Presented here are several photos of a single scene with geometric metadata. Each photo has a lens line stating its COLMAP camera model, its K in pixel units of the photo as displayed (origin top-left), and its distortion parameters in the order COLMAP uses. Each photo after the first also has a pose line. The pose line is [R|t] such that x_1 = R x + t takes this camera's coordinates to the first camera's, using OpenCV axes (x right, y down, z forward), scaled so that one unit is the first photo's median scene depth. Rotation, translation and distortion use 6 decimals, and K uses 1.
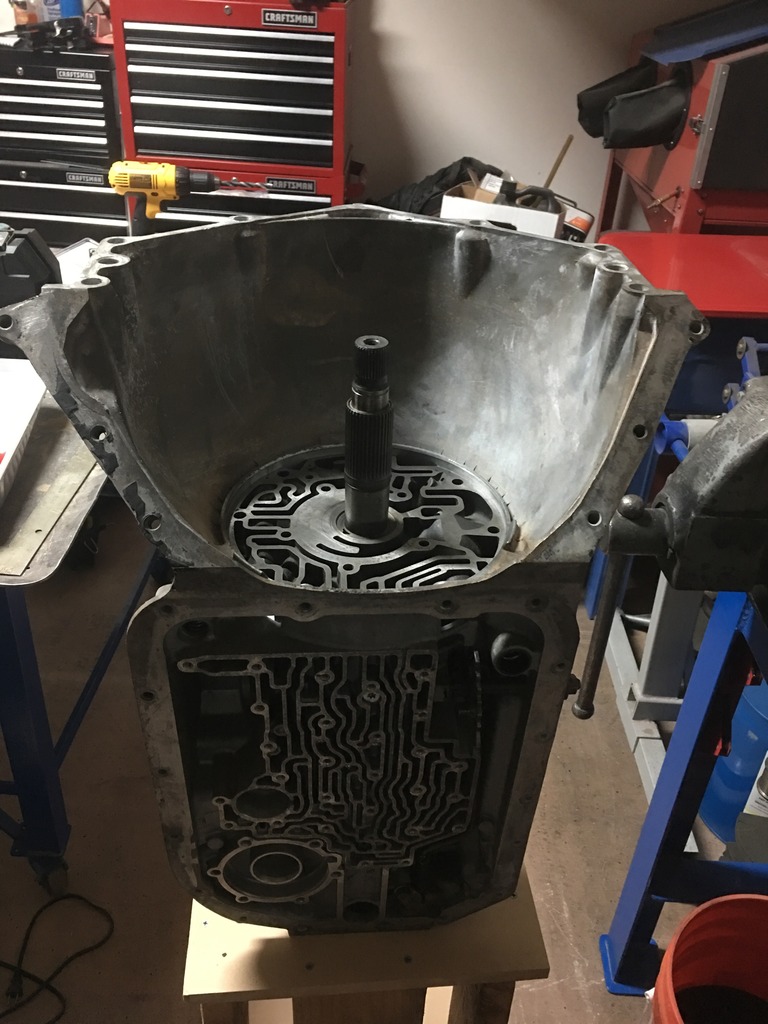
lens RADIAL K [[880.1, 0, 380.3], [0, 880.1, 511.4], [0, 0, 1]] dist [0.072251, -0.109157]
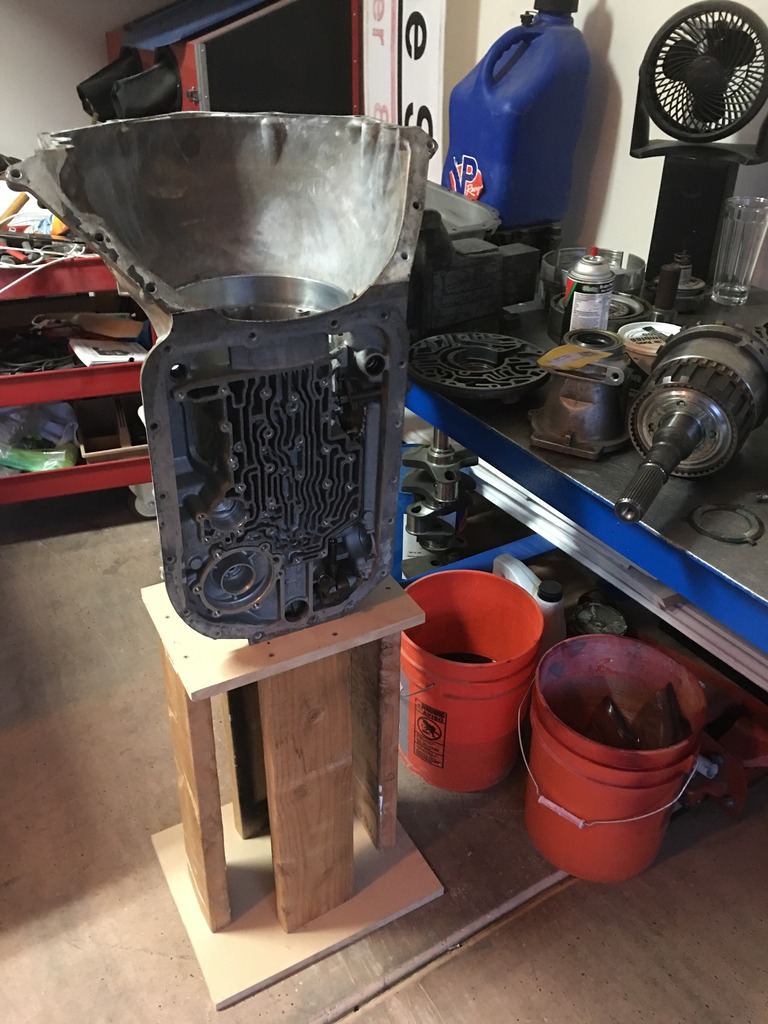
lens RADIAL K [[878.6, 0, 384.0], [0, 878.6, 512.0], [0, 0, 1]] dist [0.081363, -0.122571]
pose [[0.918315, -0.224495, 0.326036, -0.379675], [0.234063, 0.972169, 0.010133, 0.378925], [-0.319237, 0.067007, 0.945303, -0.463644]]
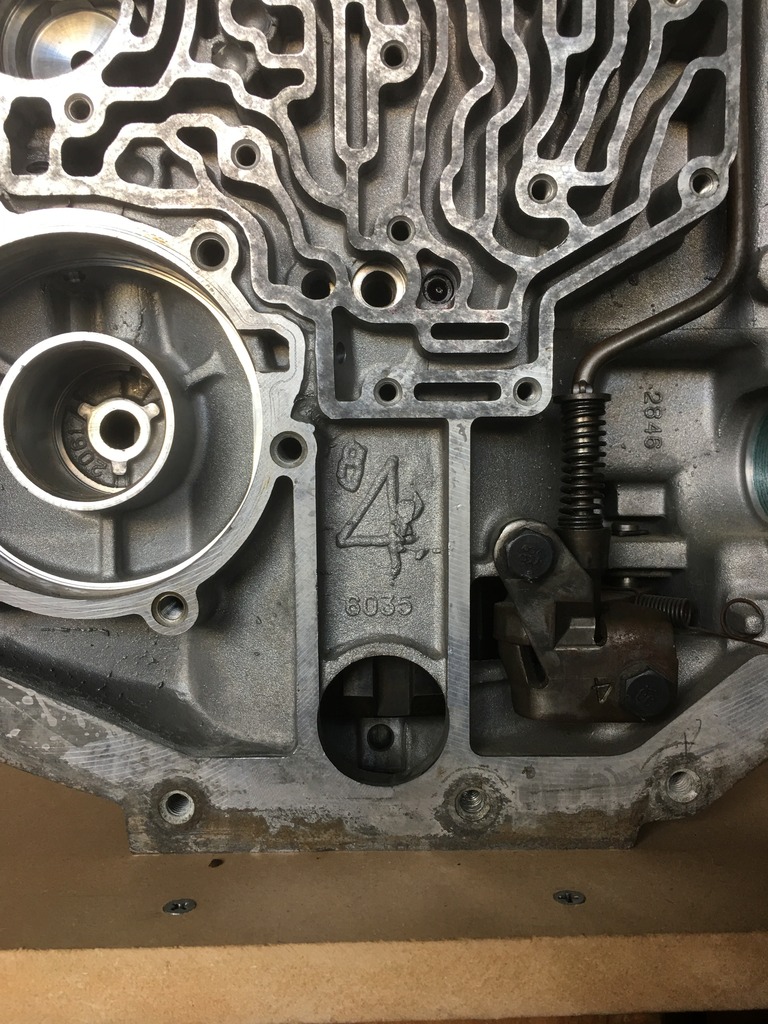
lens RADIAL K [[878.6, 0, 384.0], [0, 878.6, 512.0], [0, 0, 1]] dist [0.081363, -0.122571]
pose [[0.997312, -0.037706, -0.062818, -0.001244], [-0.001300, 0.848158, -0.529742, 0.653400], [0.073254, 0.528400, 0.845829, 0.870412]]
